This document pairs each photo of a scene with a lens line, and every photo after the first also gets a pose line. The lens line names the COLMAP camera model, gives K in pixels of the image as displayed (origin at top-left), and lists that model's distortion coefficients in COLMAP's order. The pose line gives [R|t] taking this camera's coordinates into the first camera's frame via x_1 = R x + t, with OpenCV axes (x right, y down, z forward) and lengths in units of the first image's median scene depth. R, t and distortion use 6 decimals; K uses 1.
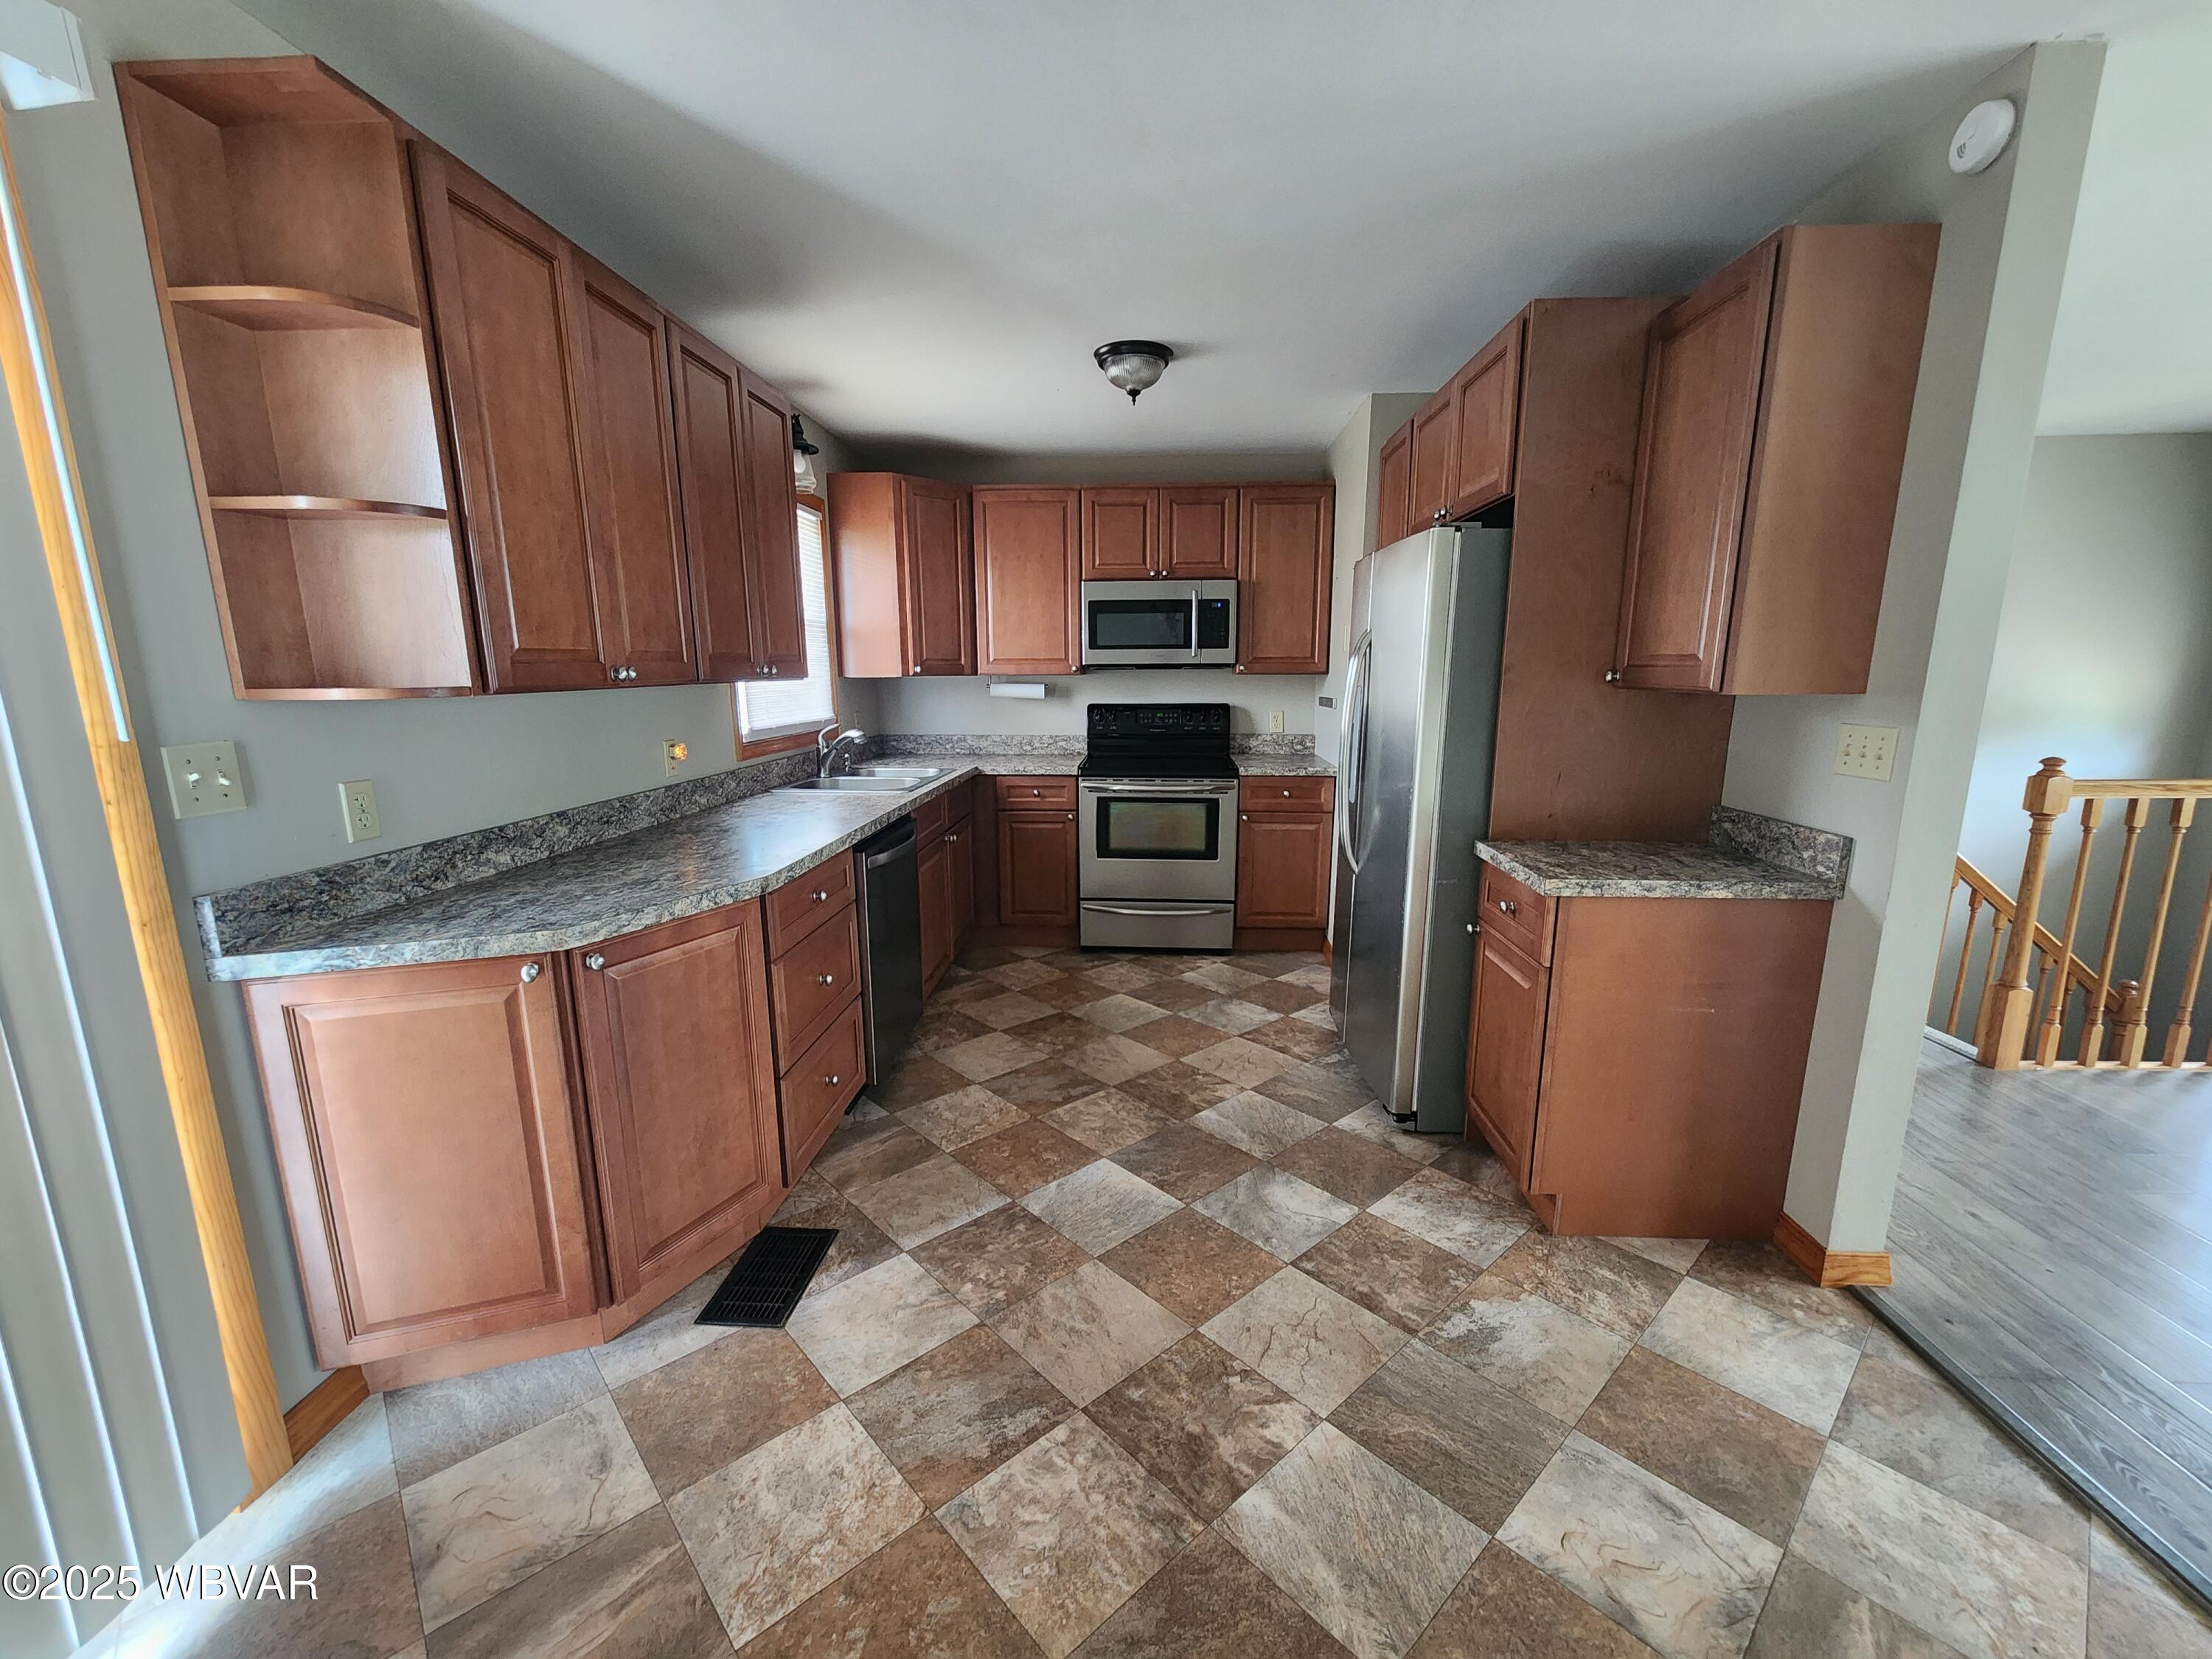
lens RADIAL K [[907.4, 0, 1110.8], [0, 907.4, 853.3], [0, 0, 1]] dist [-0.001505, 0.000915]
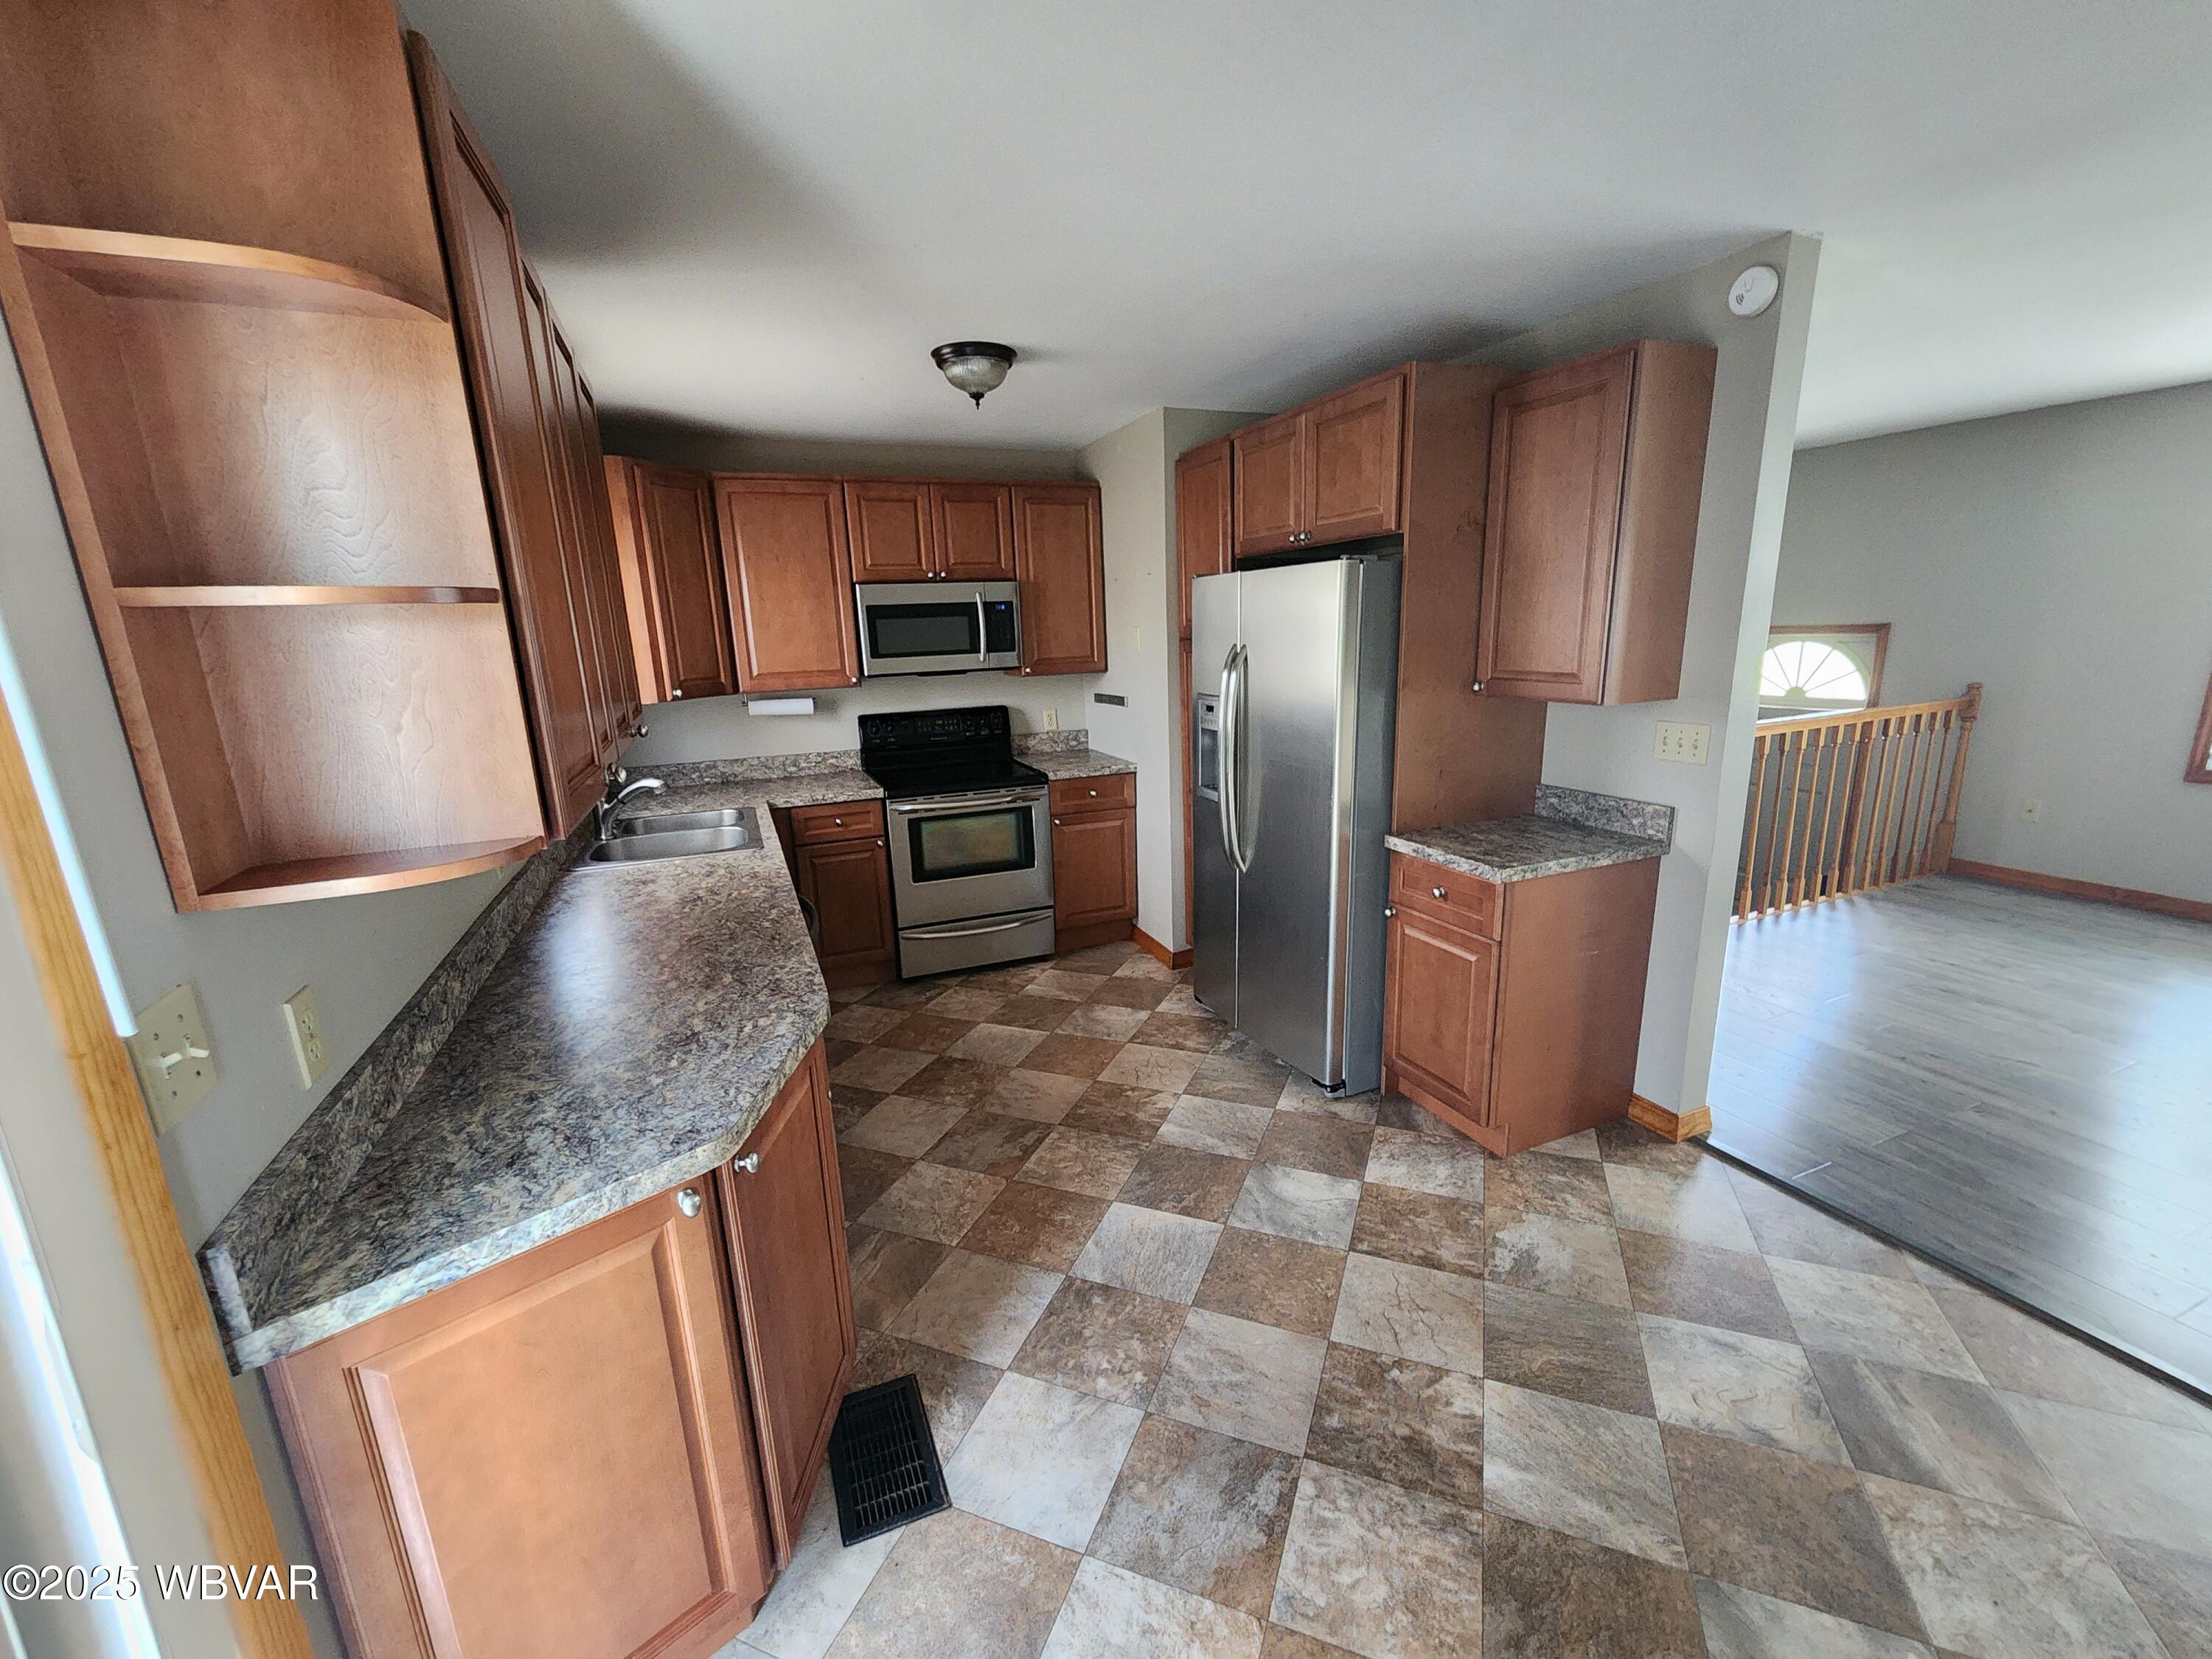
lens RADIAL K [[916.4, 0, 1106.2], [0, 916.4, 851.2], [0, 0, 1]] dist [-0.001388, 0.000608]
pose [[0.899276, -0.132762, 0.416746, -0.425423], [0.118733, 0.991140, 0.059535, -0.113499], [-0.420958, -0.004057, 0.907071, 0.117445]]
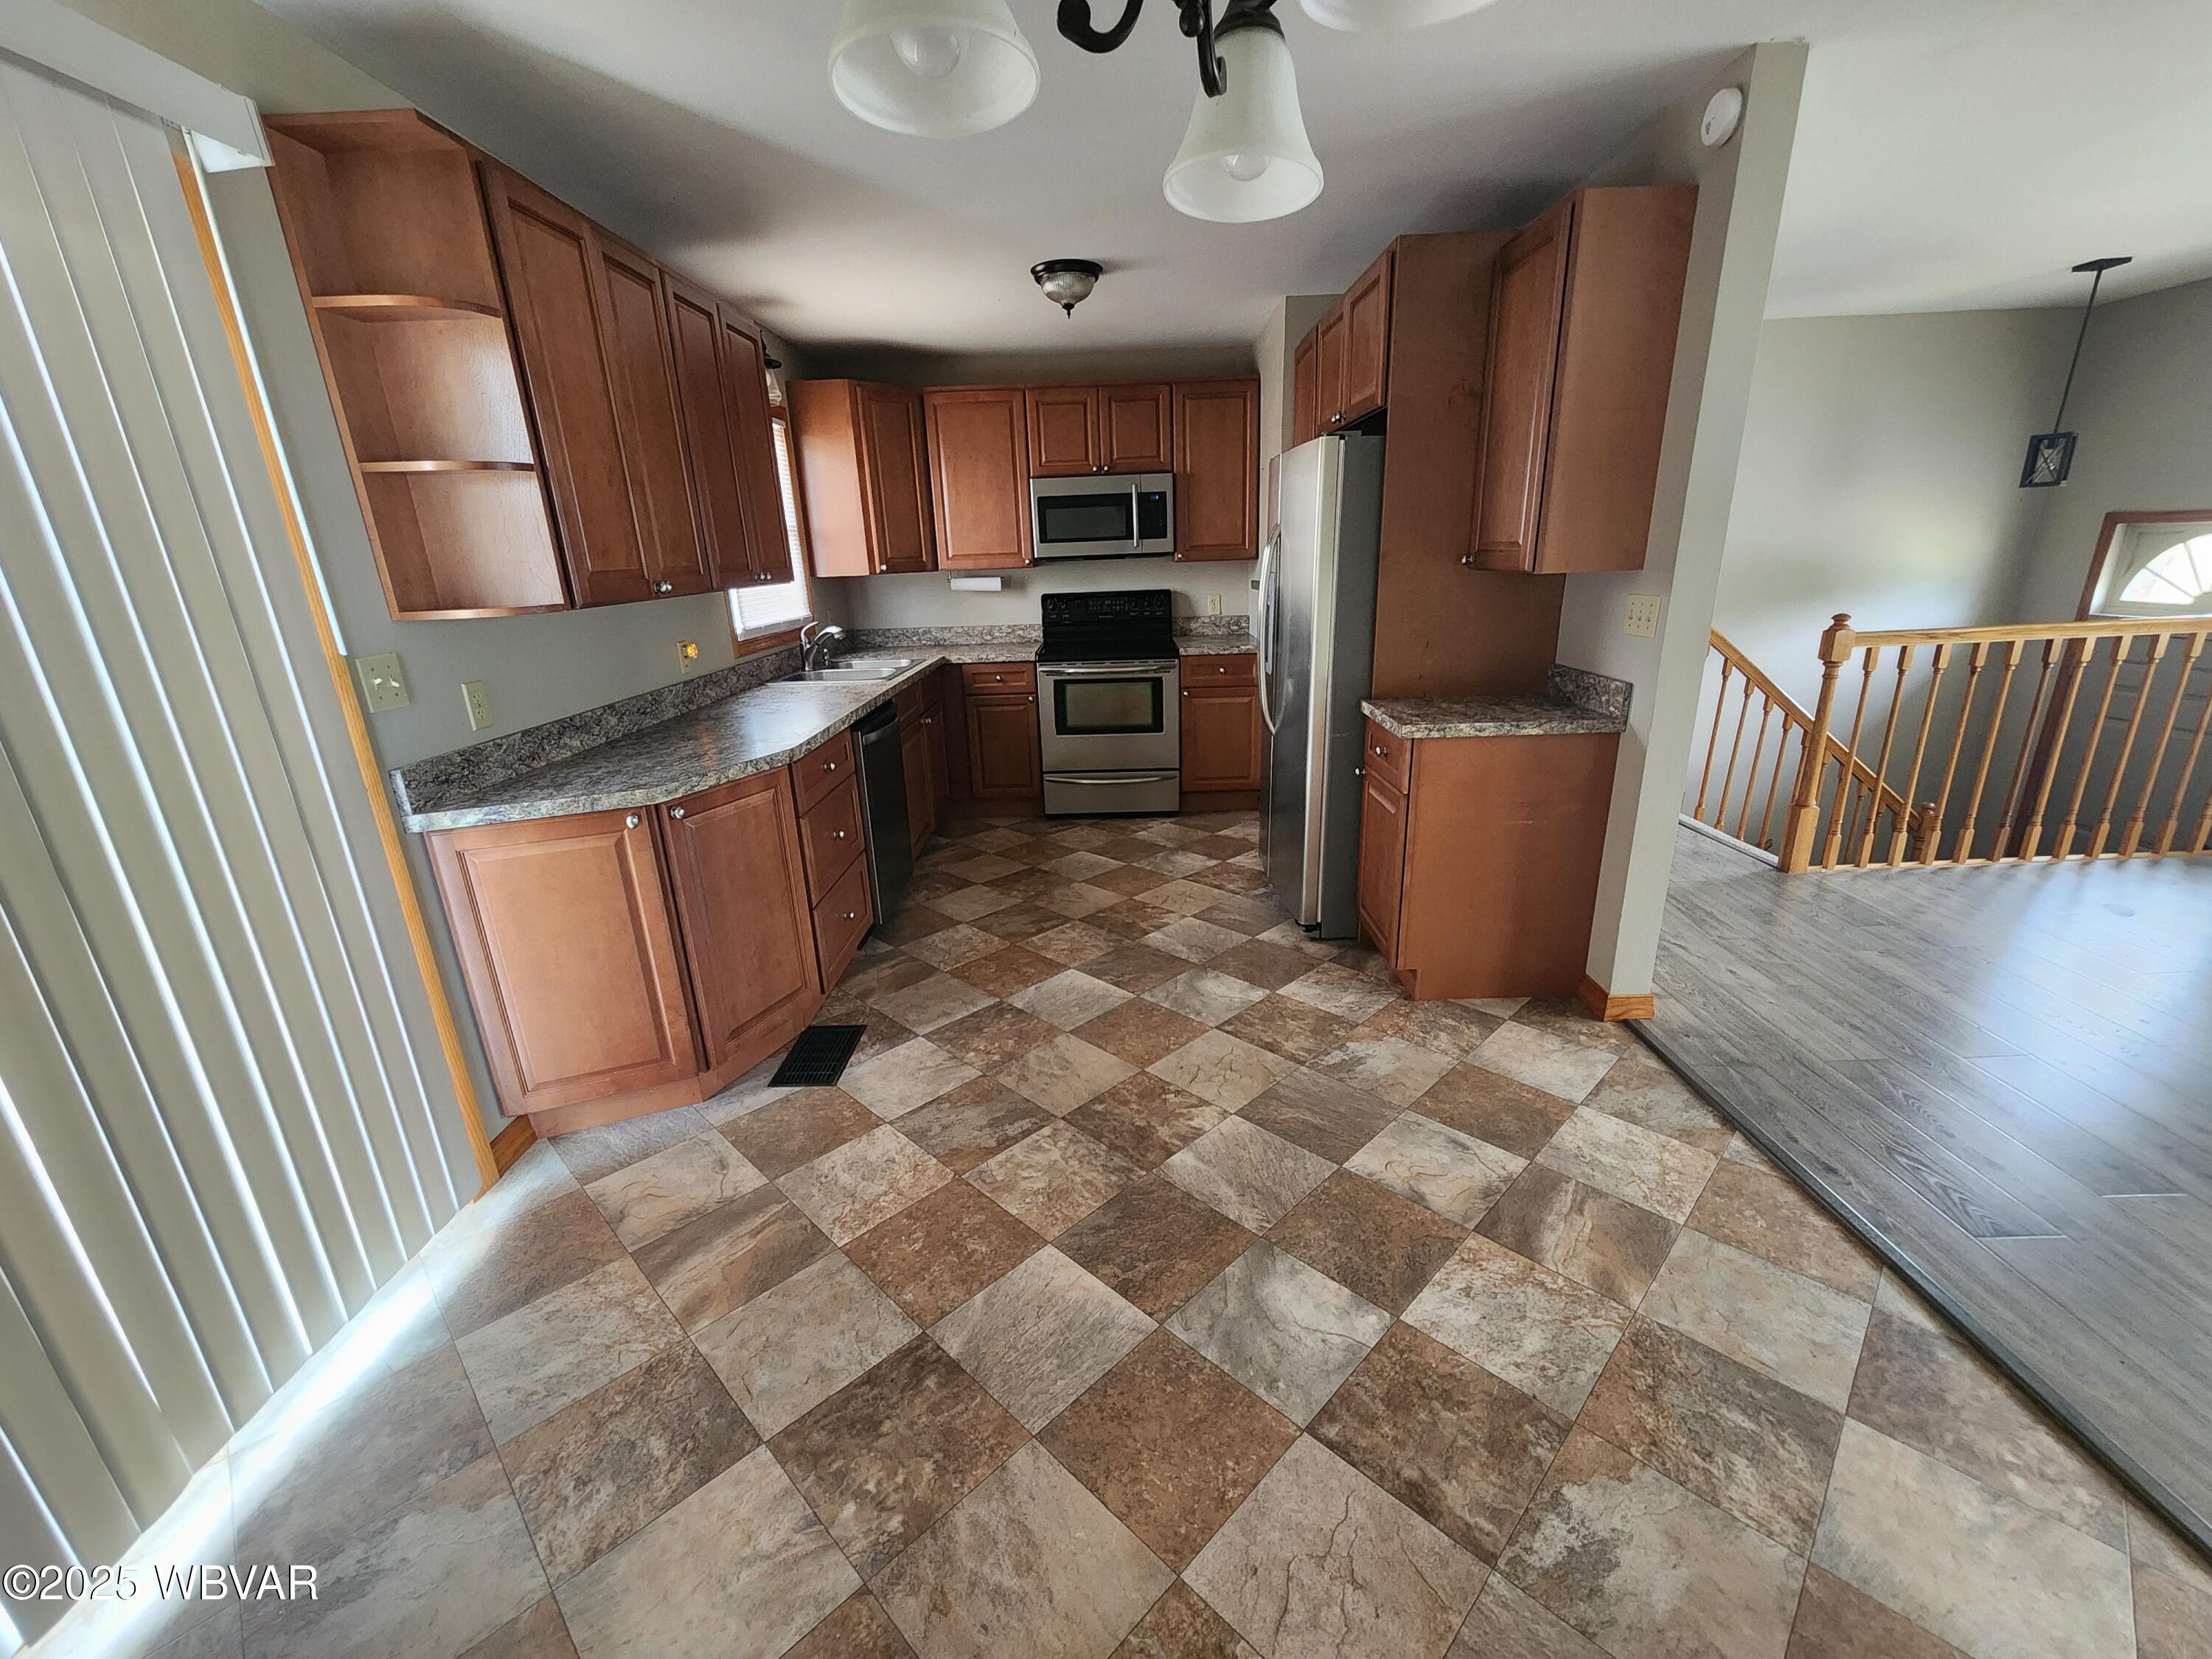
lens RADIAL K [[905.9, 0, 1109.8], [0, 905.9, 853.1], [0, 0, 1]] dist [0.000249, 0.000258]
pose [[0.998367, -0.045284, 0.034838, 0.009634], [0.040728, 0.991706, 0.121900, 0.030550], [-0.040069, -0.120282, 0.991931, -0.251251]]
